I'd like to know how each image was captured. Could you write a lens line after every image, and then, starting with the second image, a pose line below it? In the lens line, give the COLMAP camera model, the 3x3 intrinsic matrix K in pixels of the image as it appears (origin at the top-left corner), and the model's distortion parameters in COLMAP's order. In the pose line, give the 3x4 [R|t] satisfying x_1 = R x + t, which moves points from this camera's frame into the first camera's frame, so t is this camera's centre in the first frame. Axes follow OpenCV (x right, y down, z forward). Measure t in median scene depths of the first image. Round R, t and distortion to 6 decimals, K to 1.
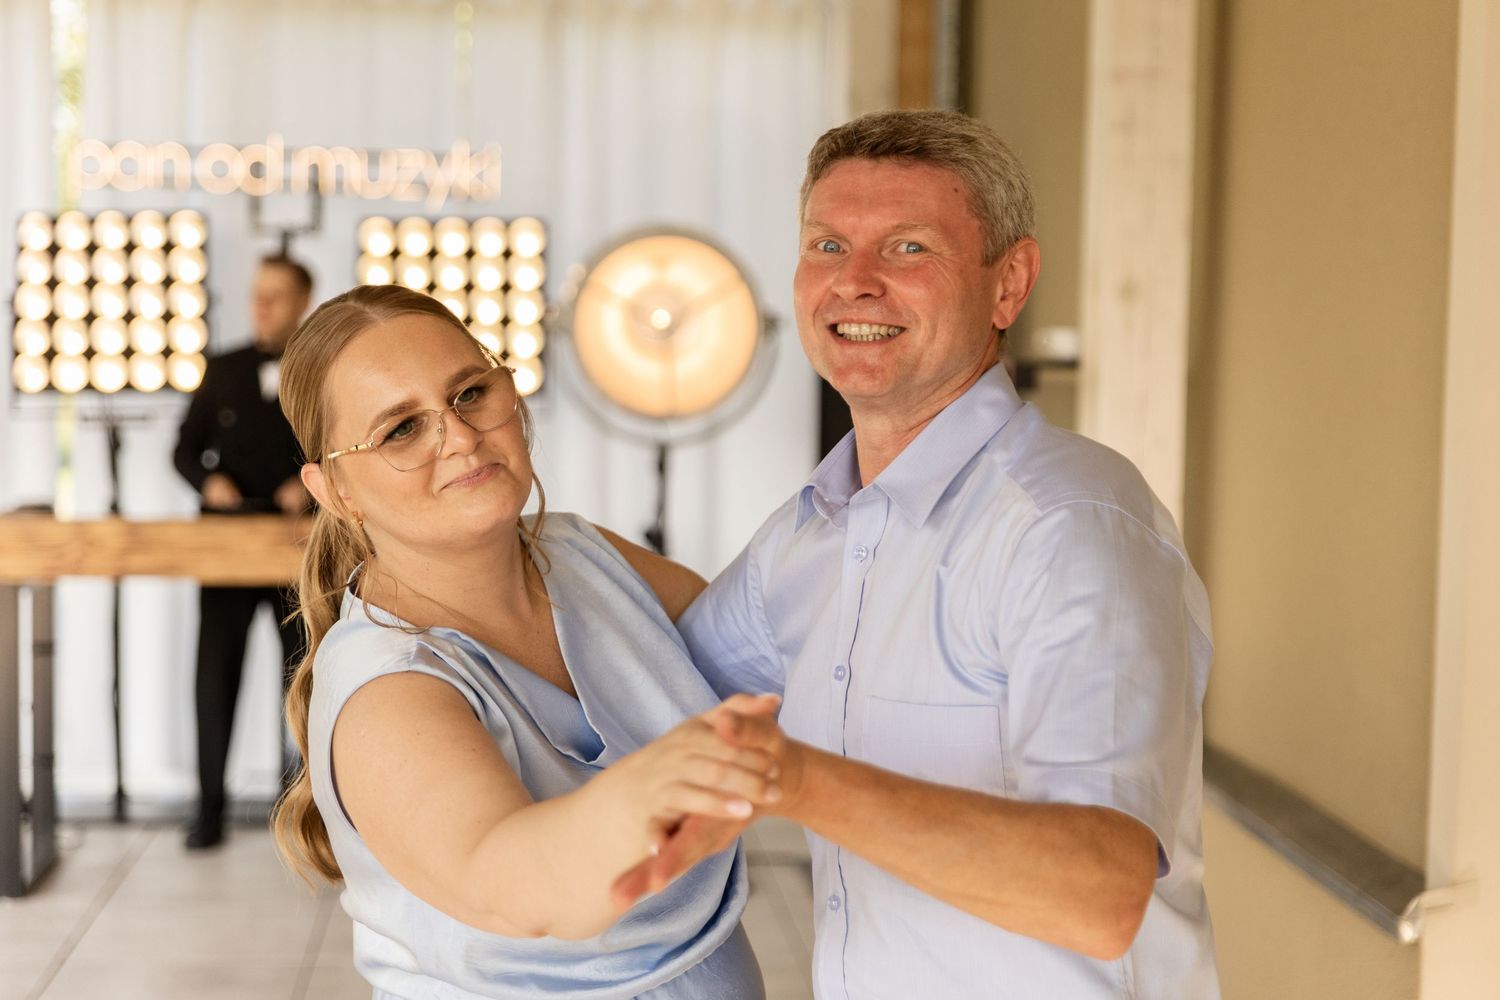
lens RADIAL K [[3014.7, 0, 751.2], [0, 3014.7, 501.1], [0, 0, 1]] dist [-0.056181, 0.000000]
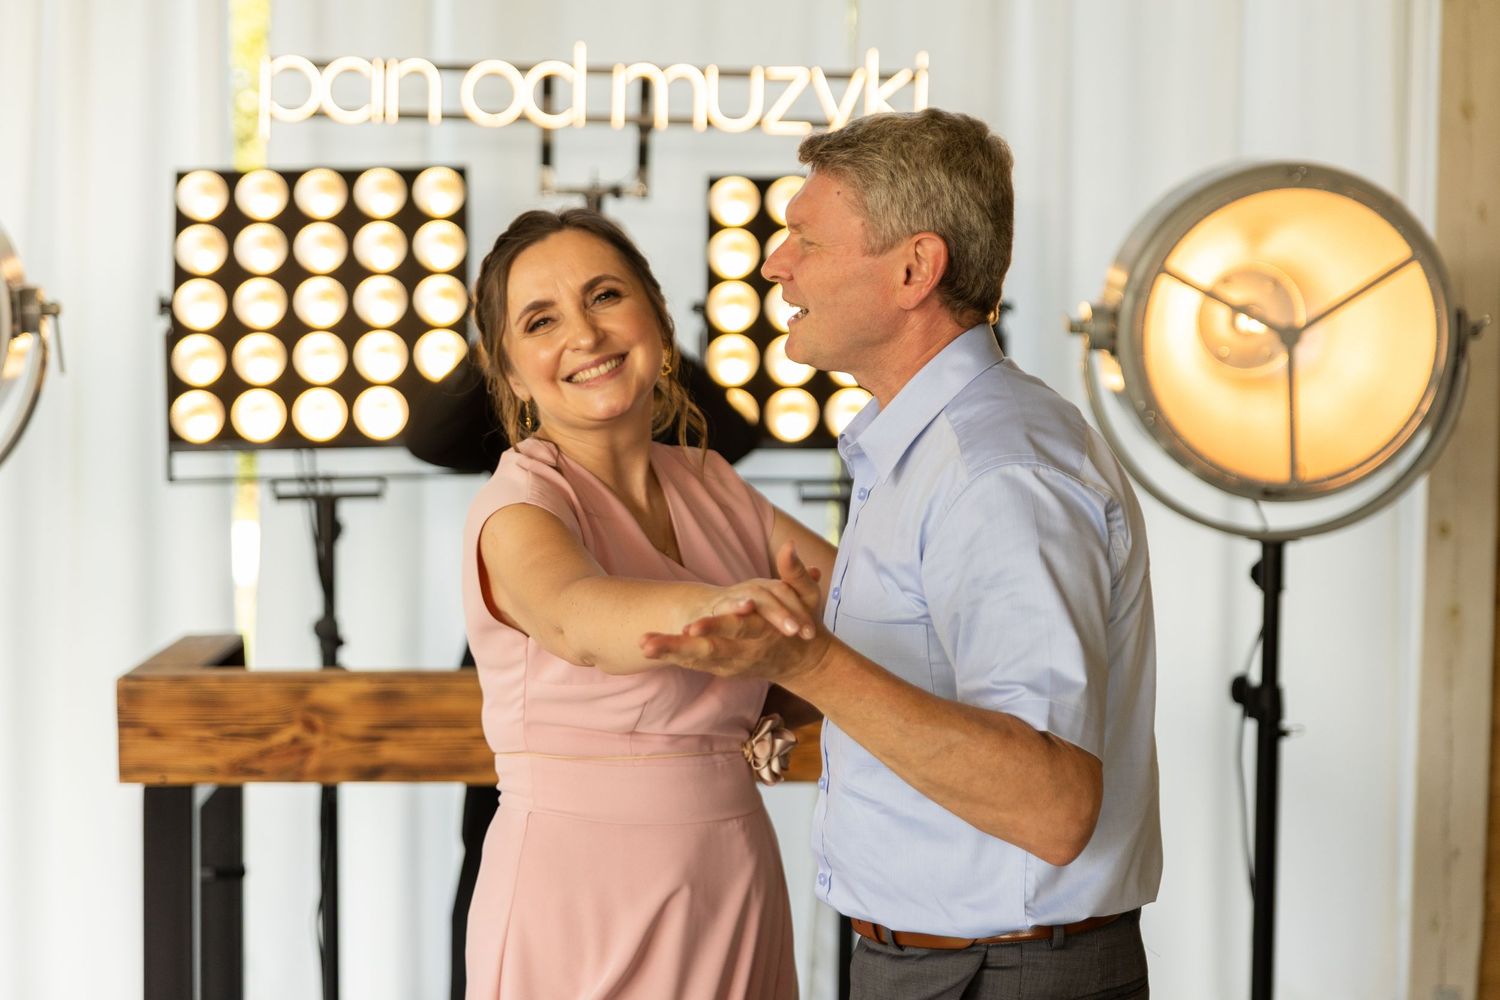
lens RADIAL K [[3014.7, 0, 750.0], [0, 3014.7, 498.0], [0, 0, 1]] dist [-0.056181, 0.000000]
pose [[0.998787, 0.000538, -0.049236, -0.091878], [-0.001060, 0.999943, -0.010591, -0.018359], [0.049228, 0.010630, 0.998731, 0.371237]]
